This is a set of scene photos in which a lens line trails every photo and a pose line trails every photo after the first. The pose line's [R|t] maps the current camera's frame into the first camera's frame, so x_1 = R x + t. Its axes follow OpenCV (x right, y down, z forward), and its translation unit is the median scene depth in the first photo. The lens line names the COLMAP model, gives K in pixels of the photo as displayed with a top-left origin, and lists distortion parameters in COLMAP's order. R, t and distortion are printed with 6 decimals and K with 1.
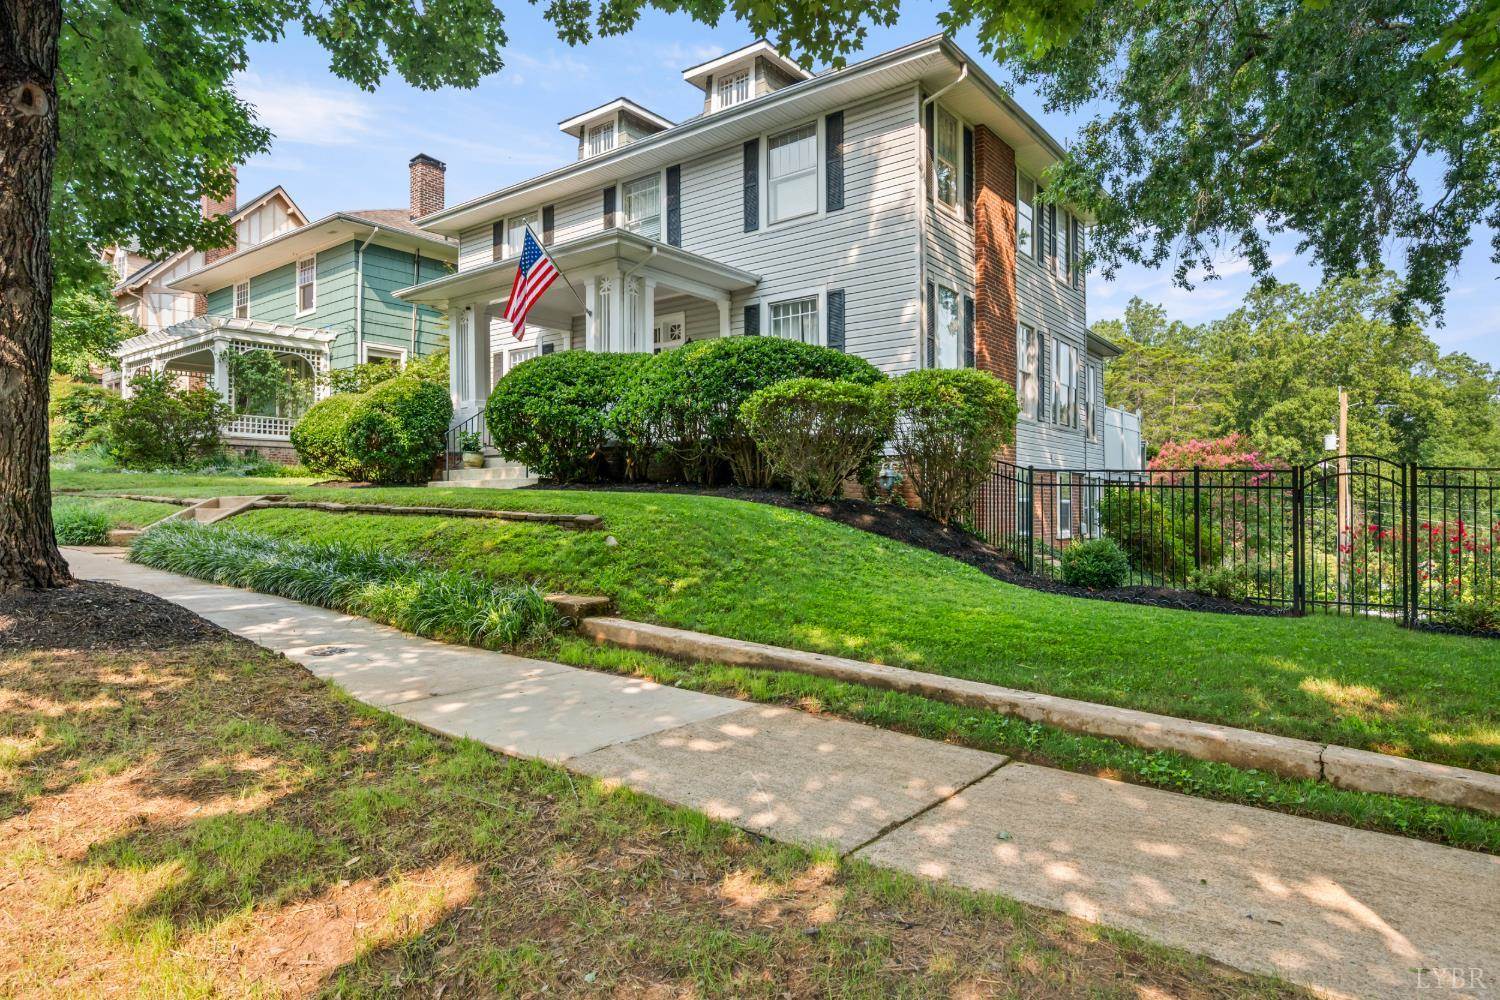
lens RADIAL K [[867.2, 0, 753.8], [0, 867.2, 496.6], [0, 0, 1]] dist [-0.014102, -0.000052]
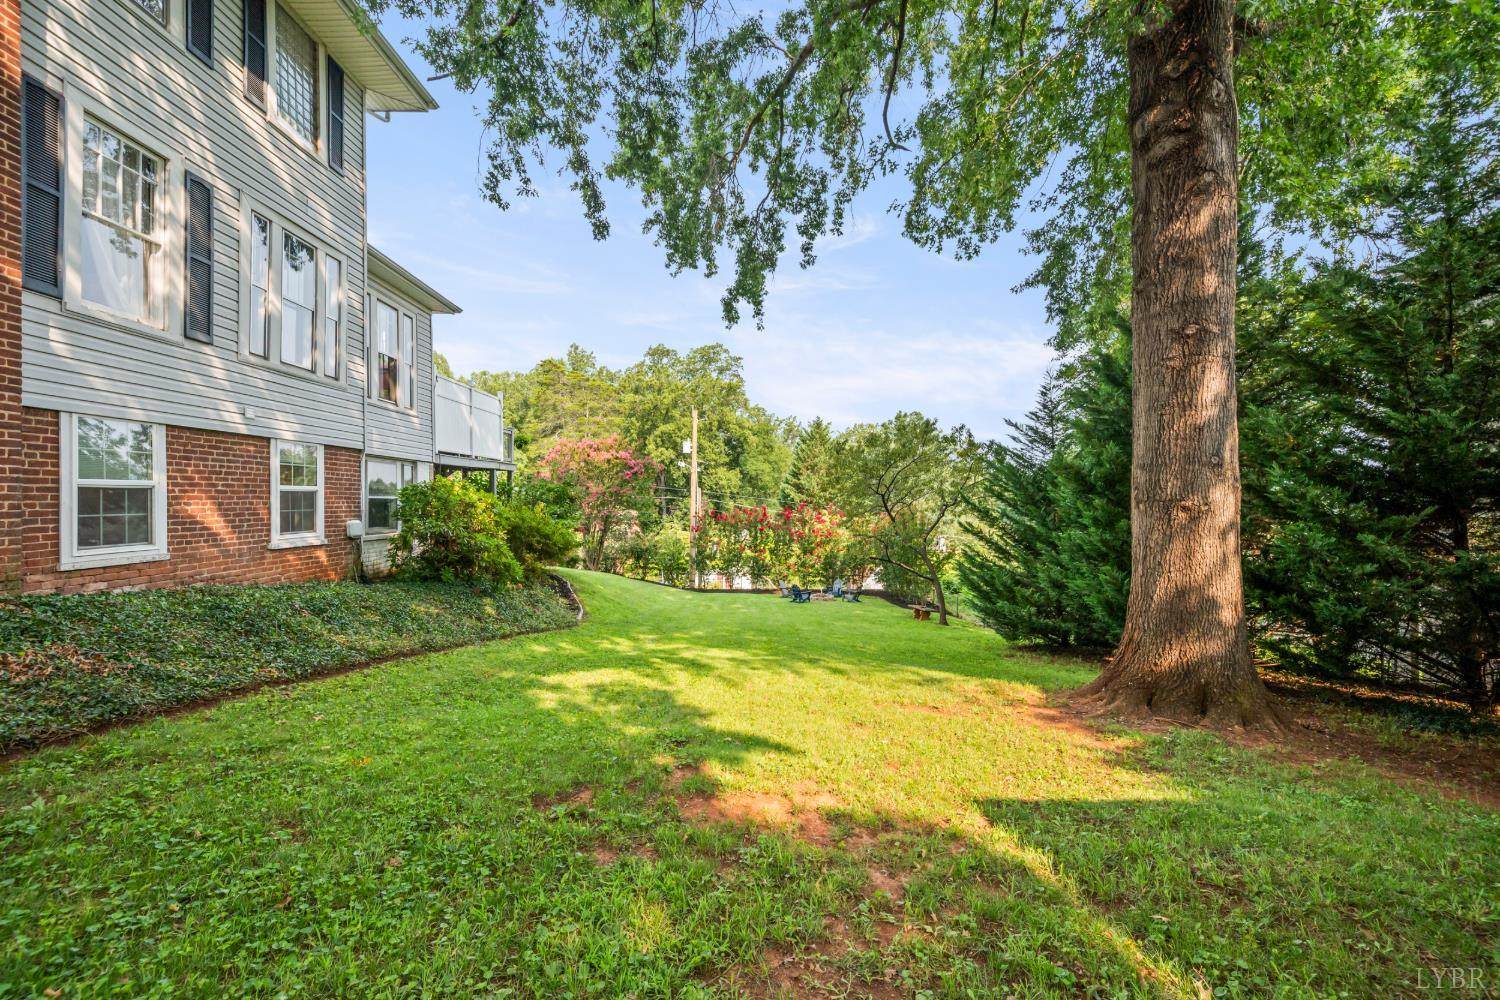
lens RADIAL K [[601.6, 0, 749.9], [0, 601.6, 503.9], [0, 0, 1]] dist [0.001373, 0.000202]
pose [[0.779284, -0.009421, 0.626601, 0.317490], [-0.005548, 0.999744, 0.021931, 0.004695], [-0.626647, -0.020567, 0.779032, 0.420196]]
